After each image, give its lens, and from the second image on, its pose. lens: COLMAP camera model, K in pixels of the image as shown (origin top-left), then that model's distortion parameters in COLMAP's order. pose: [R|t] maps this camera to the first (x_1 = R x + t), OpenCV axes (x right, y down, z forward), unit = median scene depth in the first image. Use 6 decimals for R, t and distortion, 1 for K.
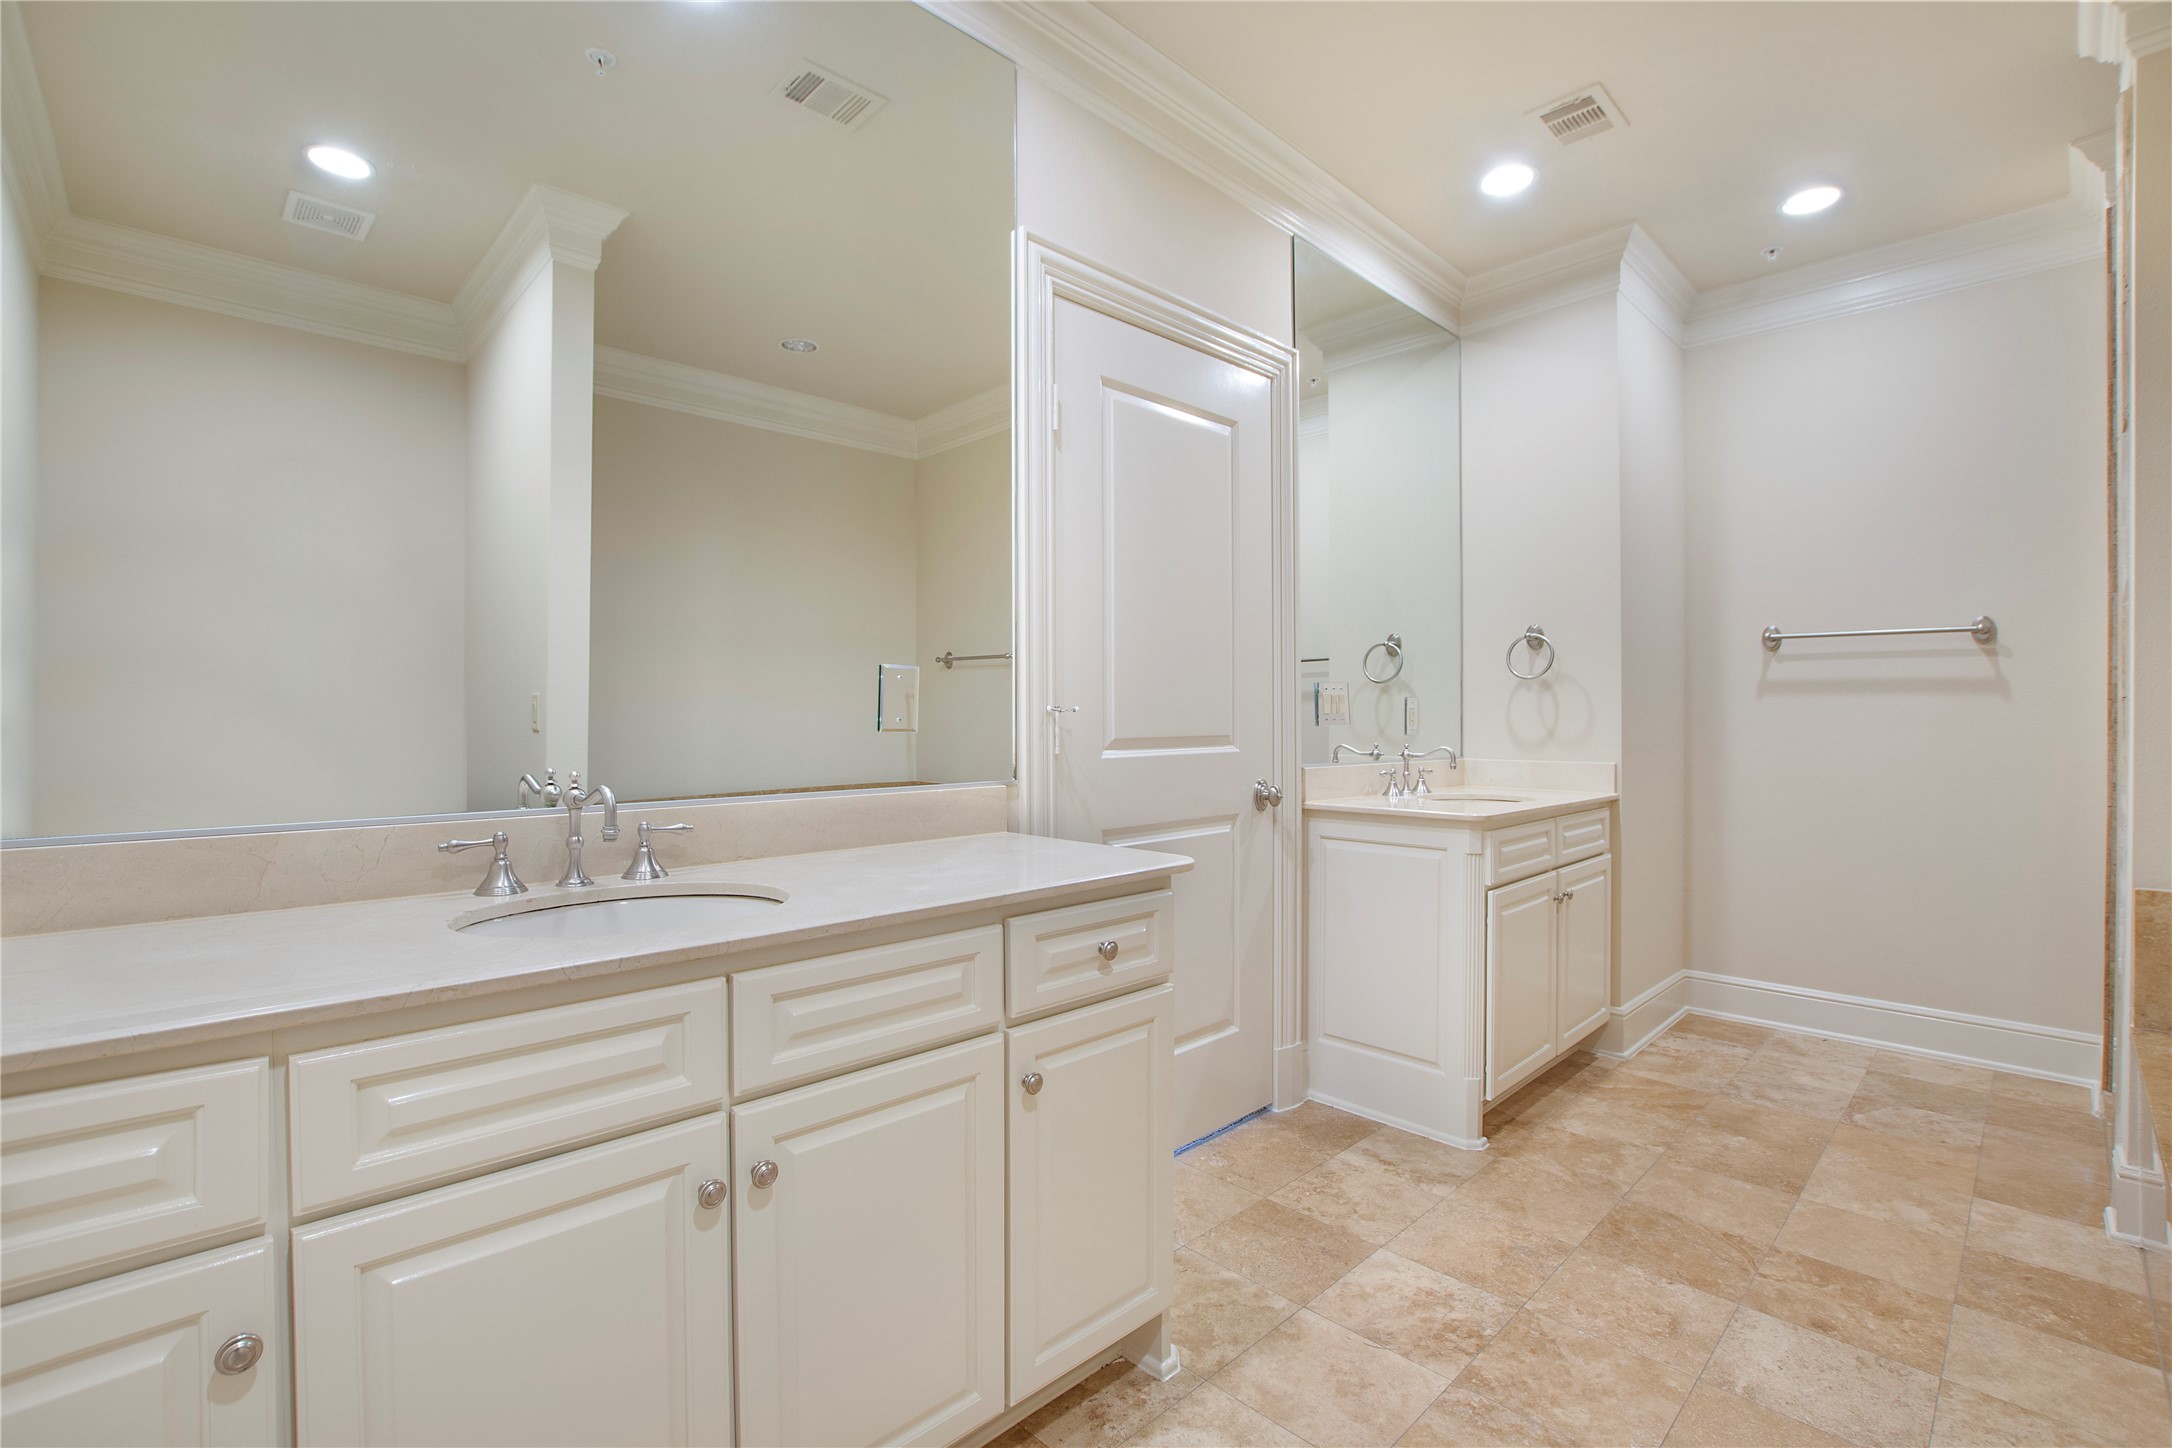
lens RADIAL K [[968.2, 0, 1097.3], [0, 968.2, 733.2], [0, 0, 1]] dist [-0.048247, 0.010866]
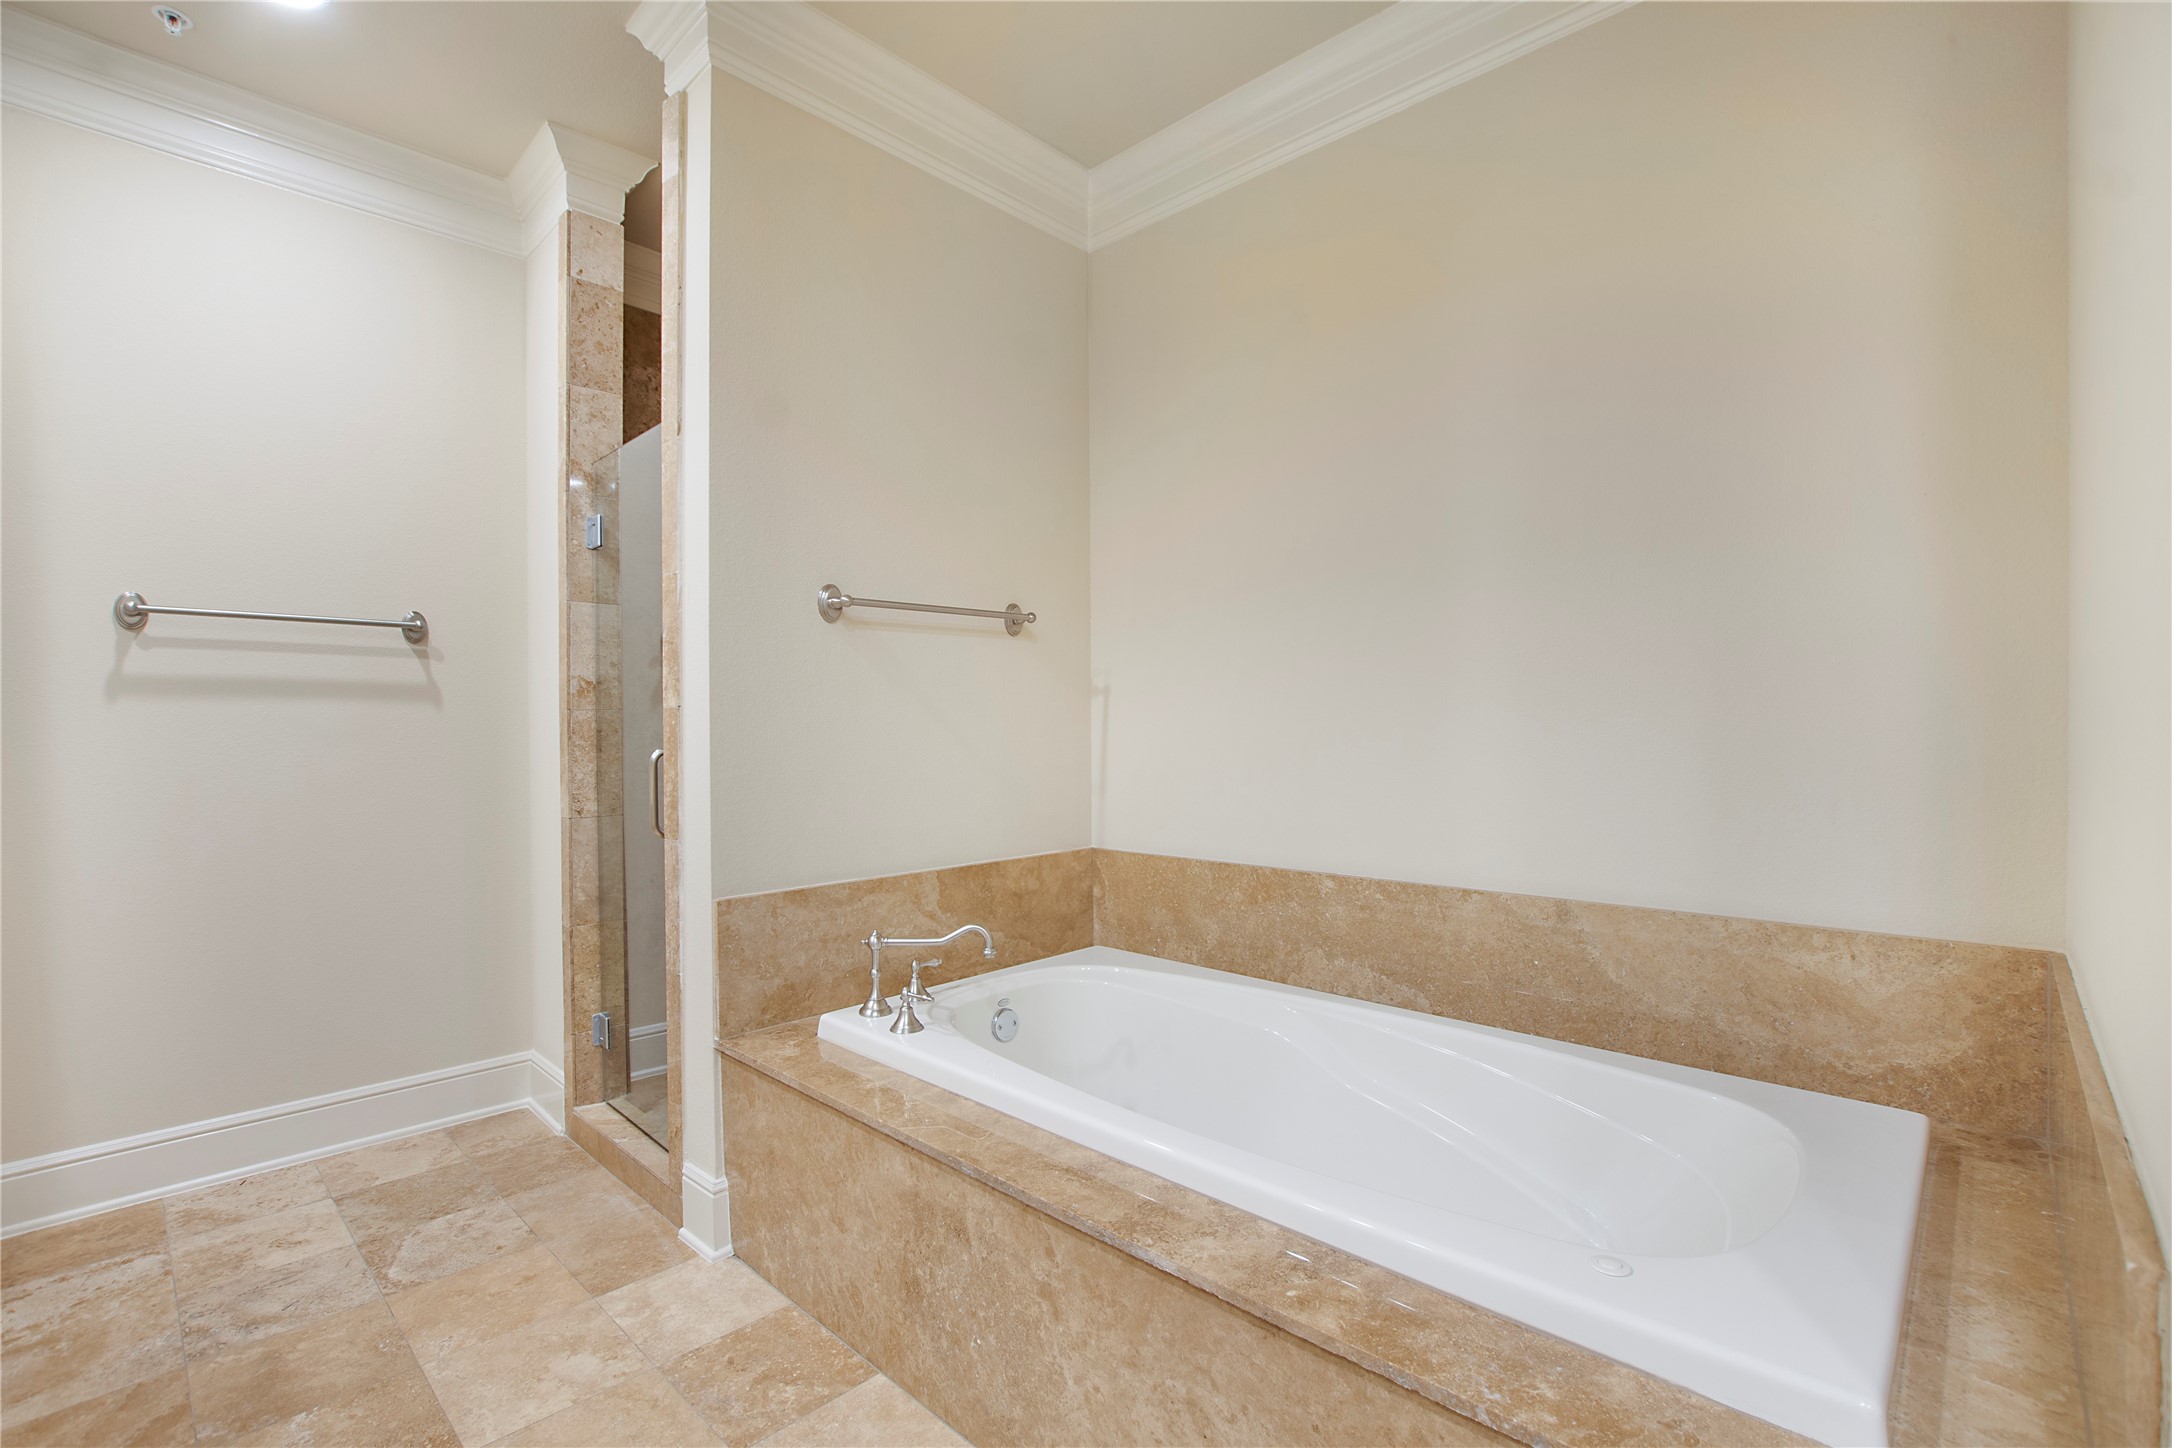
lens RADIAL K [[968.2, 0, 1097.3], [0, 968.2, 733.2], [0, 0, 1]] dist [-0.048247, 0.010866]
pose [[-0.020349, -0.007355, 0.999766, 0.065915], [0.024987, 0.999657, 0.007862, -0.004490], [-0.999481, 0.025141, -0.020159, 0.412726]]
